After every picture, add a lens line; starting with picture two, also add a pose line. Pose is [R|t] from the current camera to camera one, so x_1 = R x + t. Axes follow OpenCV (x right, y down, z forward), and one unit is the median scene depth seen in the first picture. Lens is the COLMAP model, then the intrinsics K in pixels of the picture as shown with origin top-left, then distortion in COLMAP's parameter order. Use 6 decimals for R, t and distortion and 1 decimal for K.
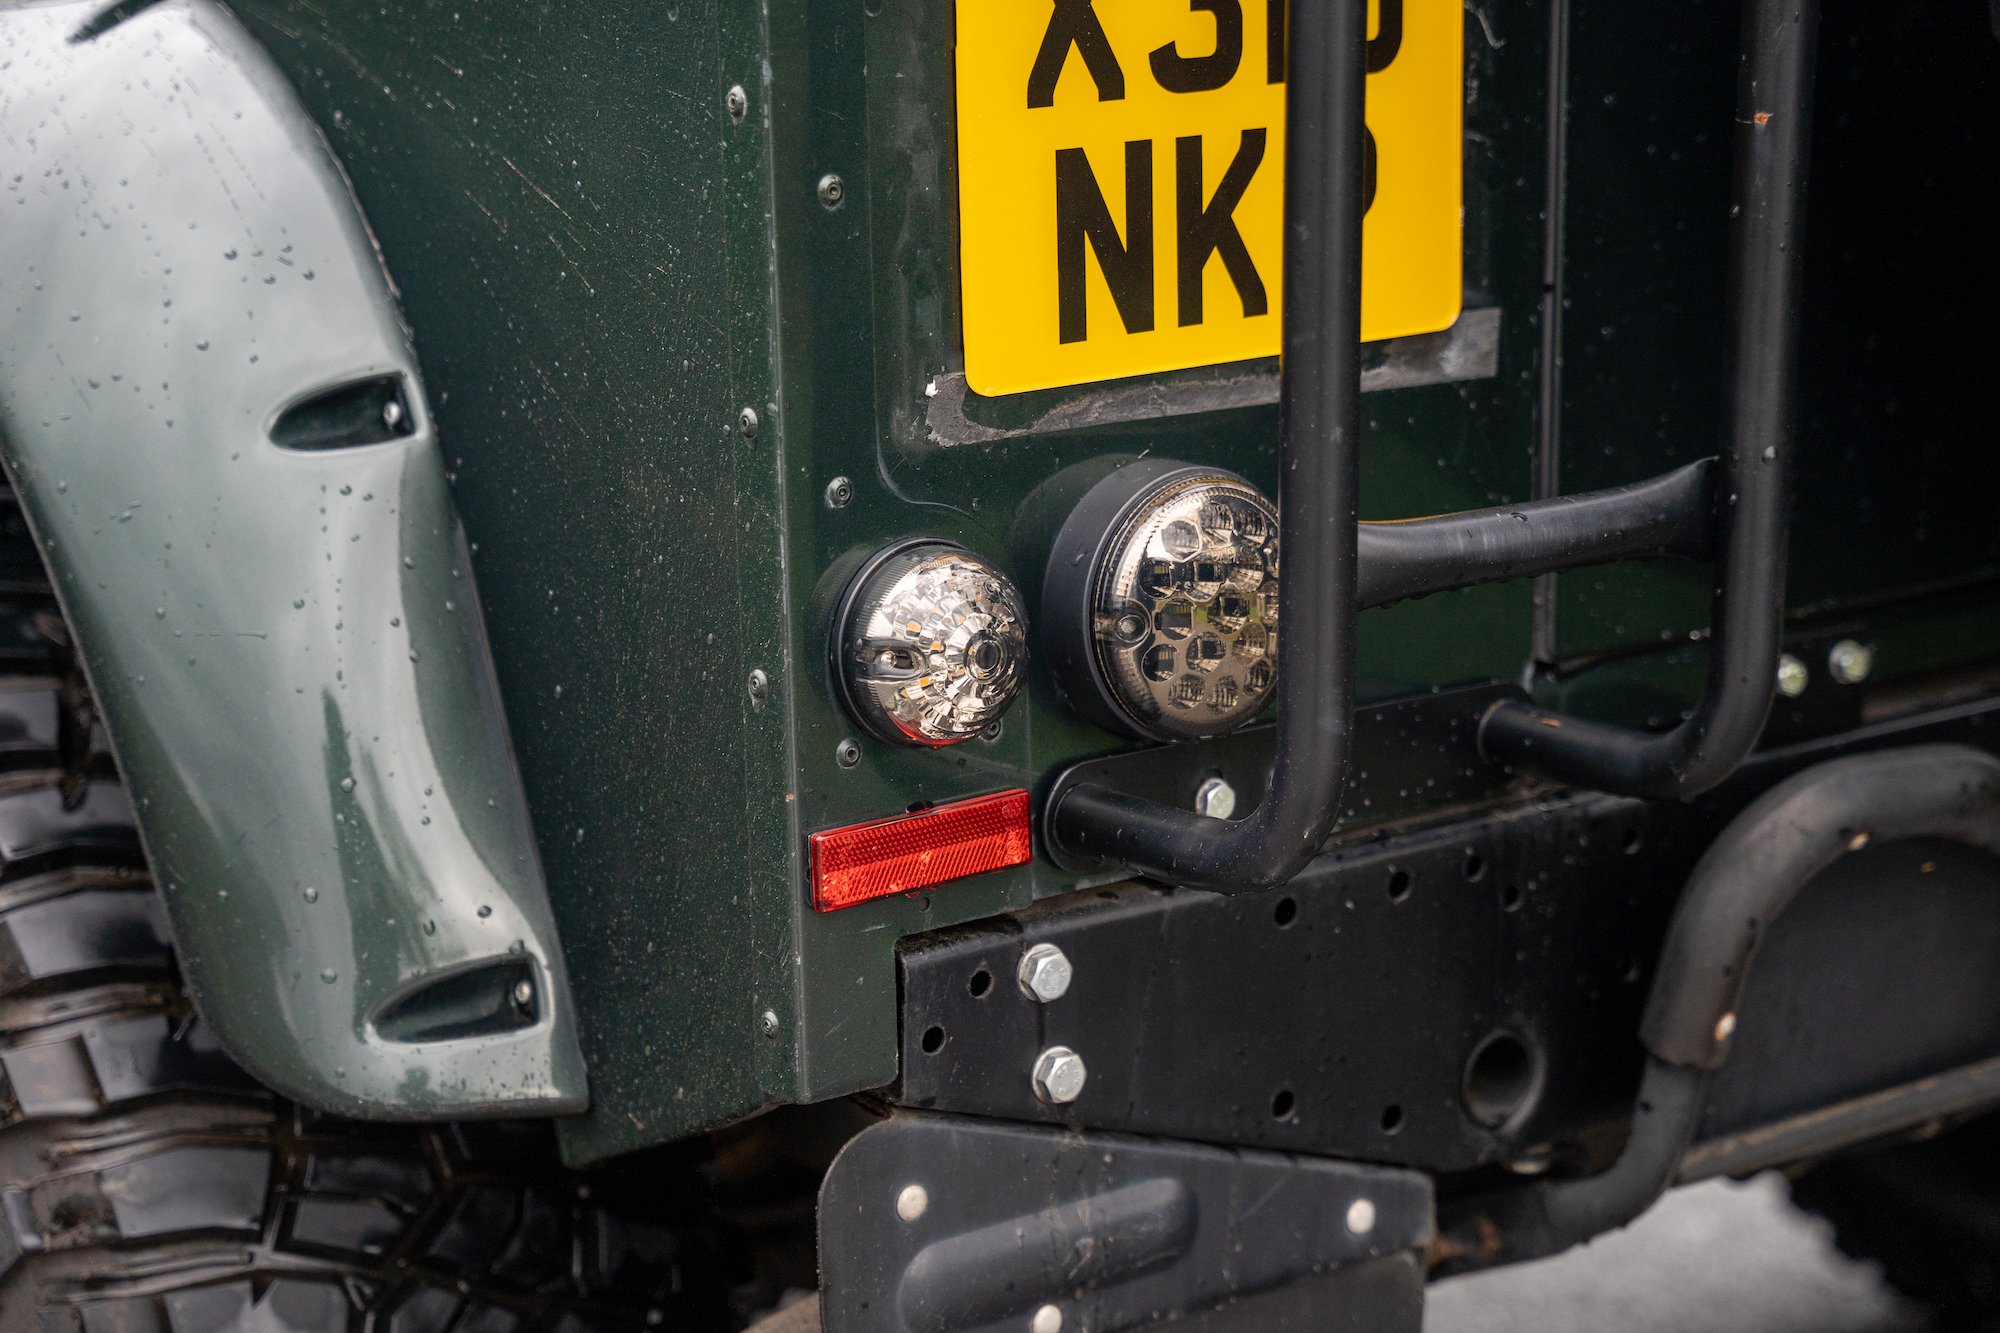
lens RADIAL K [[3786.2, 0, 1000.0], [0, 3786.2, 666.5], [0, 0, 1]] dist [0.244443, 0.134211]
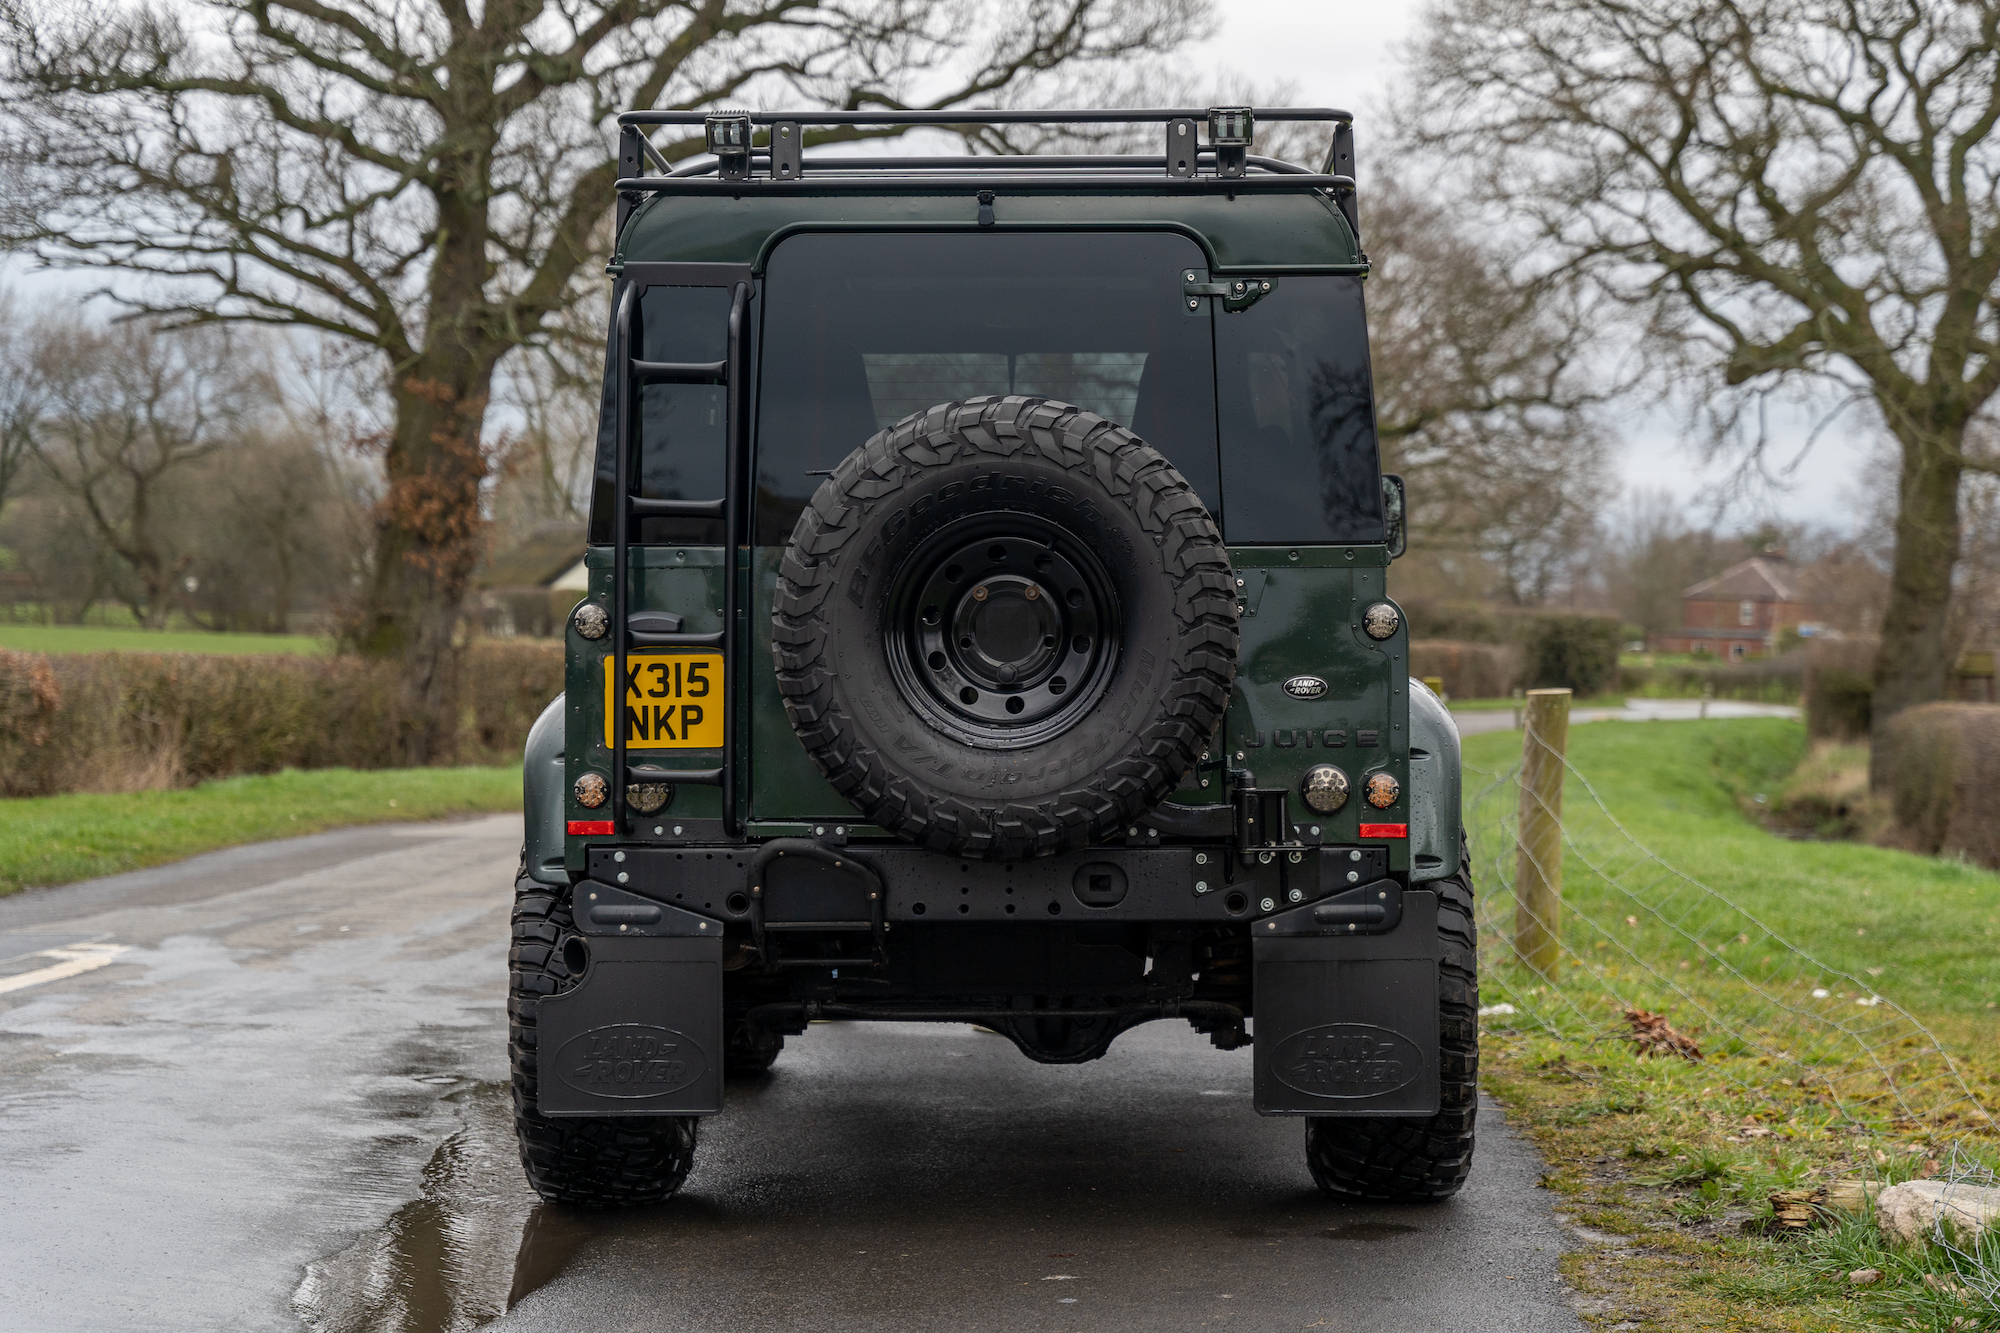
lens RADIAL K [[3974.9, 0, 1010.6], [0, 3974.9, 686.8], [0, 0, 1]] dist [0.246763, 0.279971]
pose [[0.780940, 0.019592, -0.624299, 3.985810], [-0.150718, 0.975884, -0.157908, 0.656858], [0.606150, 0.217410, 0.765059, -3.055844]]
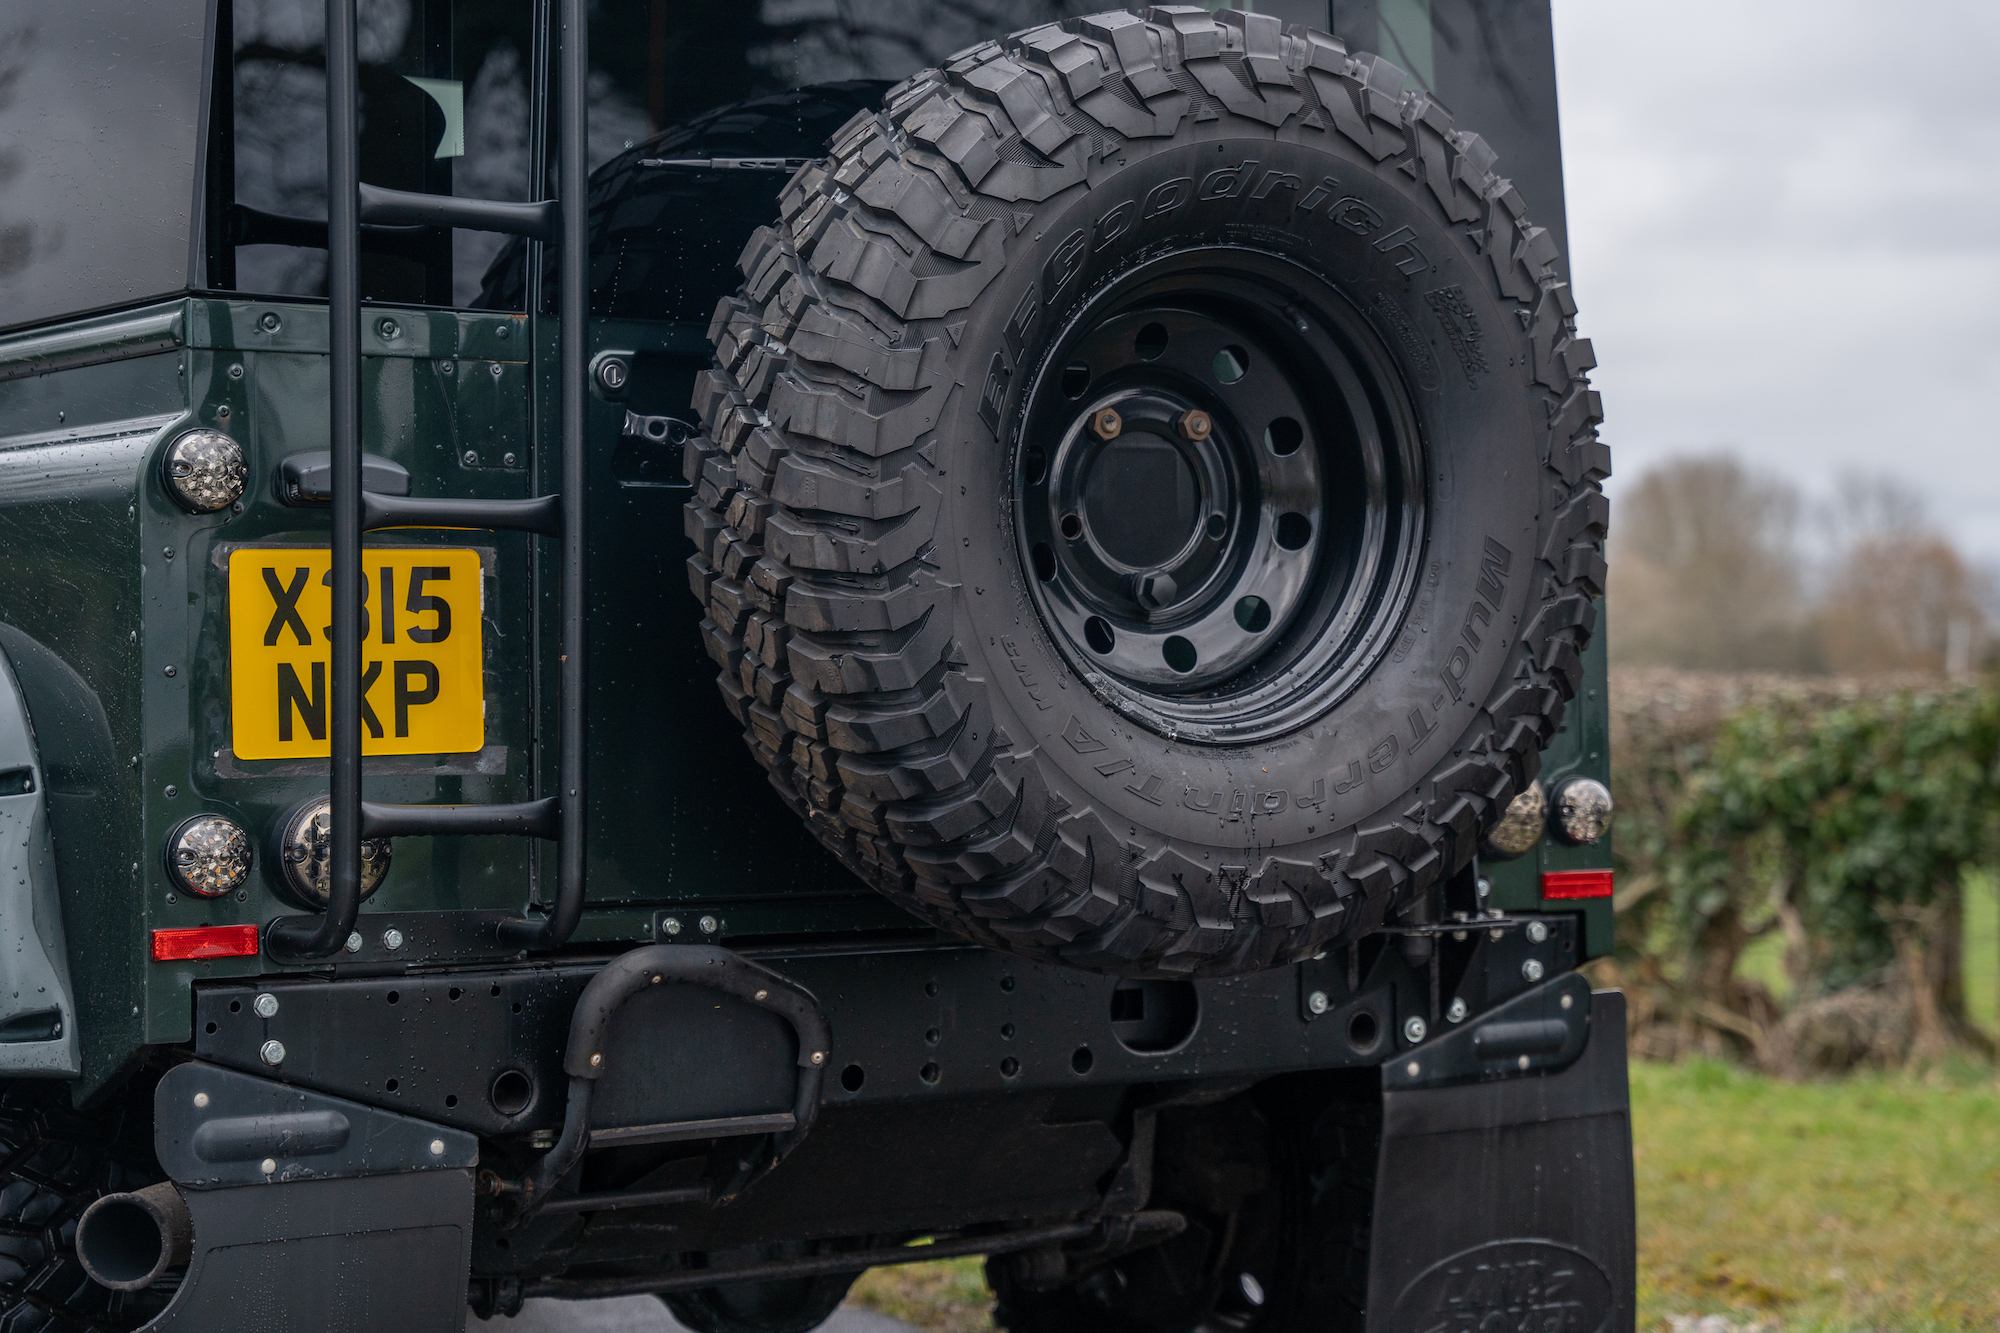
lens RADIAL K [[3974.9, 0, 1010.6], [0, 3974.9, 686.8], [0, 0, 1]] dist [0.246763, 0.279971]
pose [[0.997275, 0.011312, -0.072899, 0.659138], [-0.026697, 0.976538, -0.213685, 0.411611], [0.068771, 0.215049, 0.974179, -1.464529]]
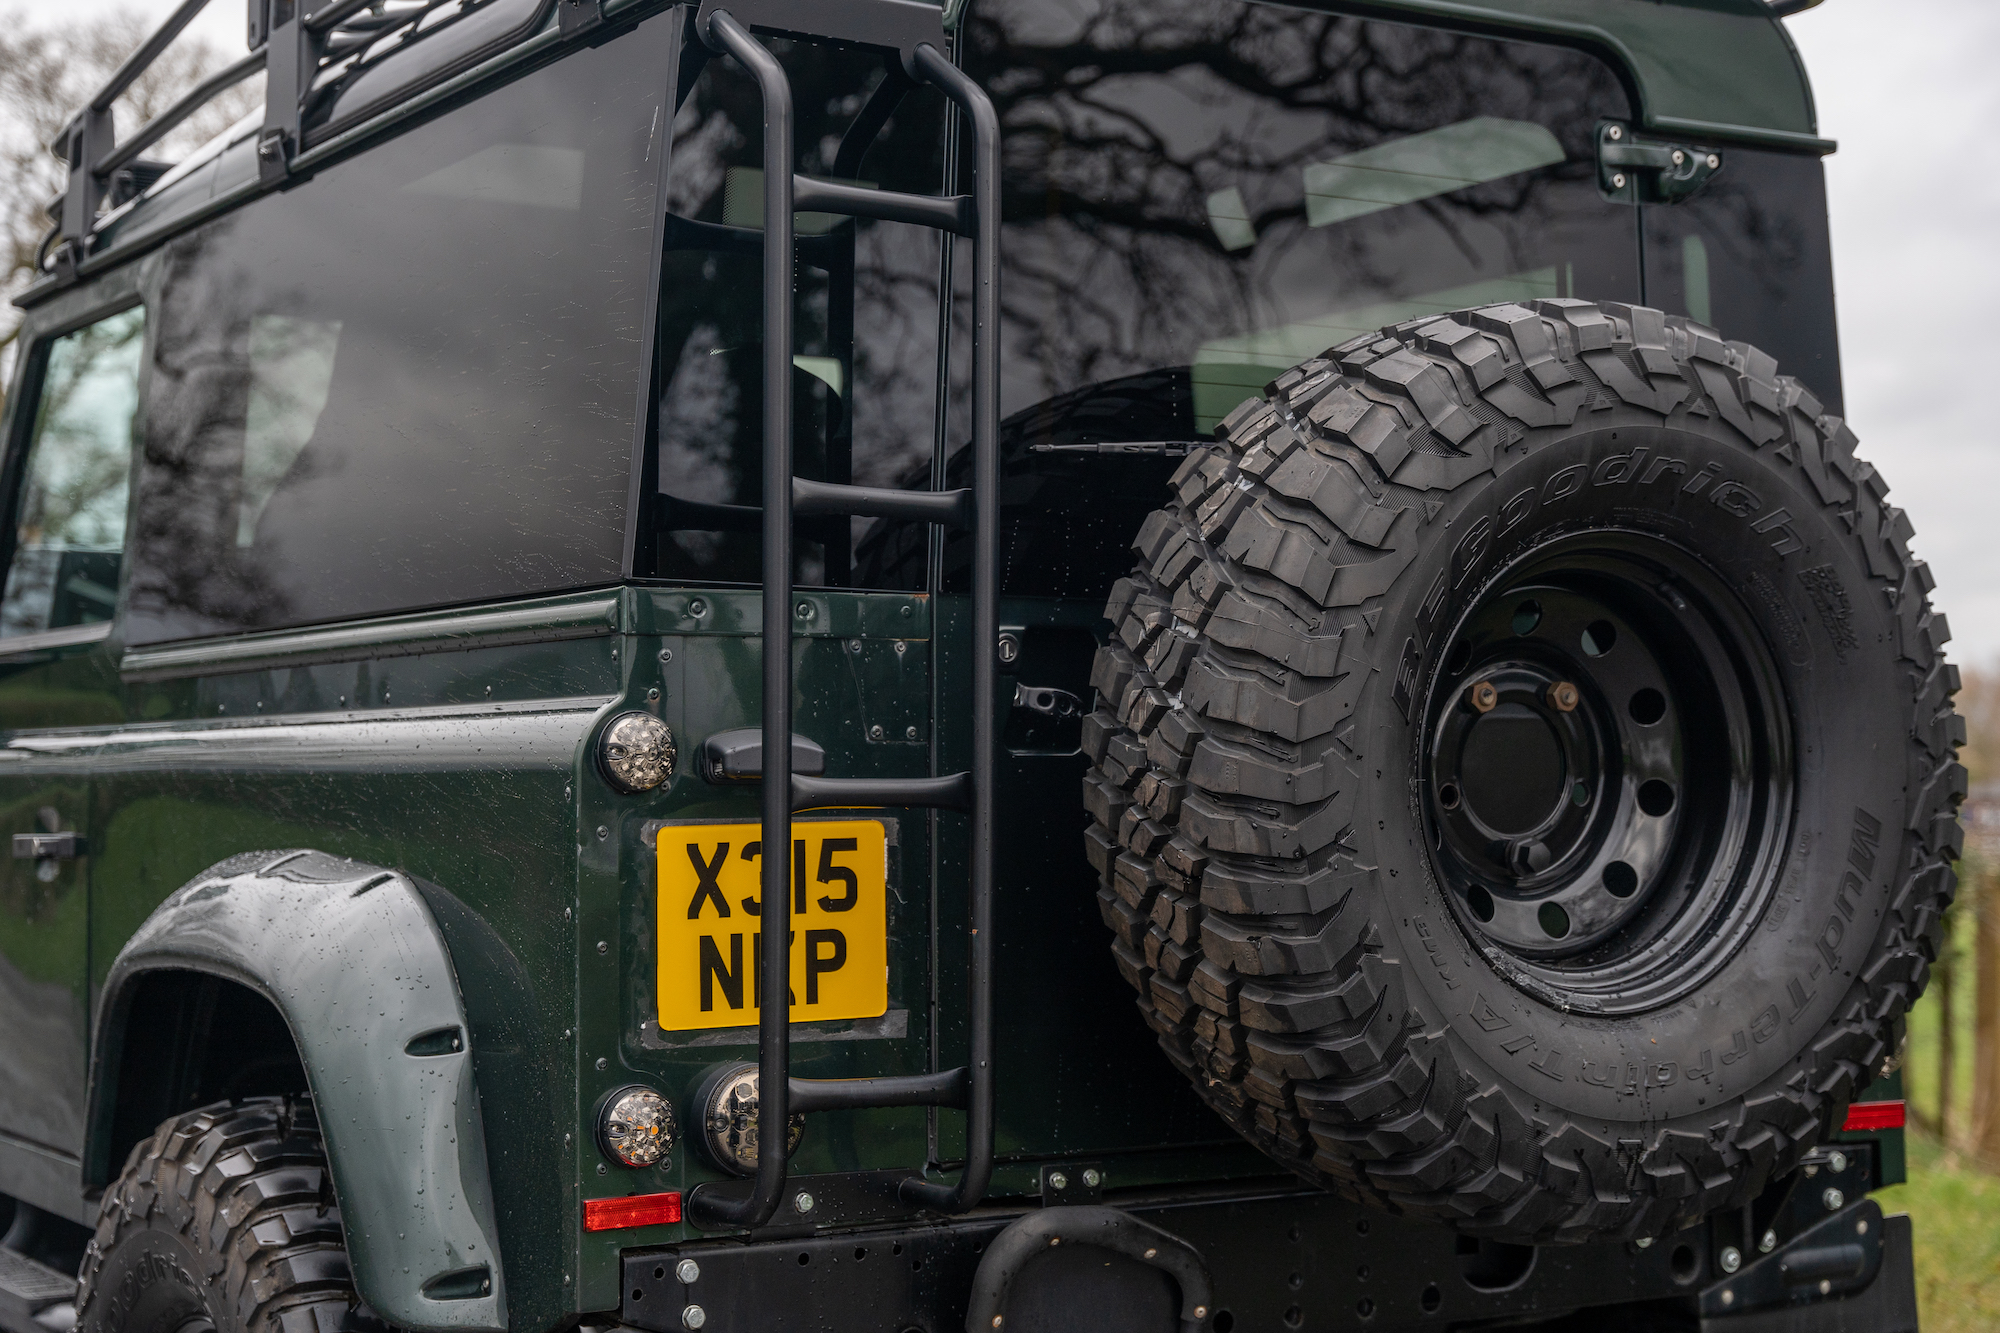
lens RADIAL K [[3071.9, 0, 933.2], [0, 3071.9, 645.7], [0, 0, 1]] dist [0.033625, 0.604534]
pose [[0.994152, 0.009537, -0.107572, 0.378929], [-0.036977, 0.965943, -0.256099, 0.194117], [0.101466, 0.258579, 0.960646, -0.995021]]
